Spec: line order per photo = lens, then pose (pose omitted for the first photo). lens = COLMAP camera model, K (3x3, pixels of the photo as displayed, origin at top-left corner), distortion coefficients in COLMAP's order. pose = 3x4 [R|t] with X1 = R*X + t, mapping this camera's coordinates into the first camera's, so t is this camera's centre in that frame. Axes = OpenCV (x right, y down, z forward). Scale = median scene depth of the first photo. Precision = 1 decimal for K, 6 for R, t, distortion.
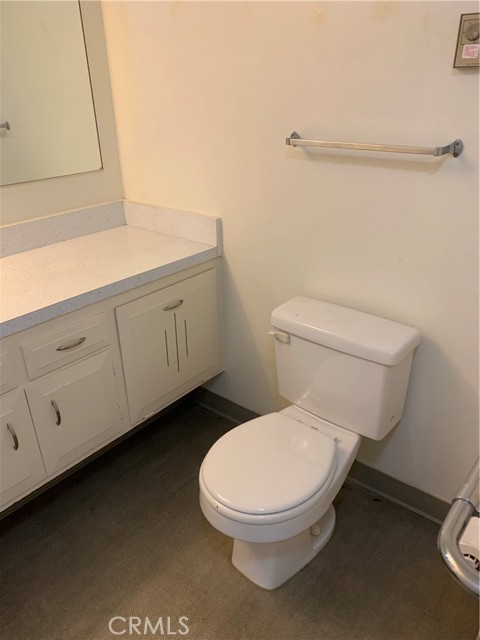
lens RADIAL K [[492.7, 0, 238.8], [0, 492.7, 318.5], [0, 0, 1]] dist [0.006900, -0.013907]
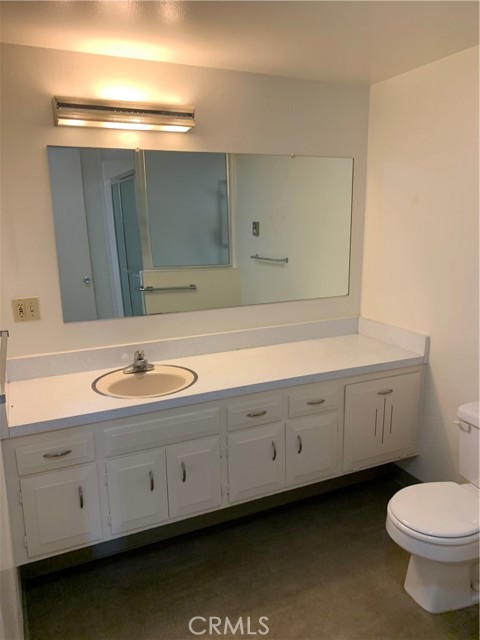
lens RADIAL K [[492.7, 0, 241.6], [0, 492.7, 318.6], [0, 0, 1]] dist [0.006900, -0.013907]
pose [[0.902819, 0.099685, -0.418308, 0.066895], [-0.190093, 0.965070, -0.180289, 0.104467], [0.385724, 0.242286, 0.890233, -0.474689]]
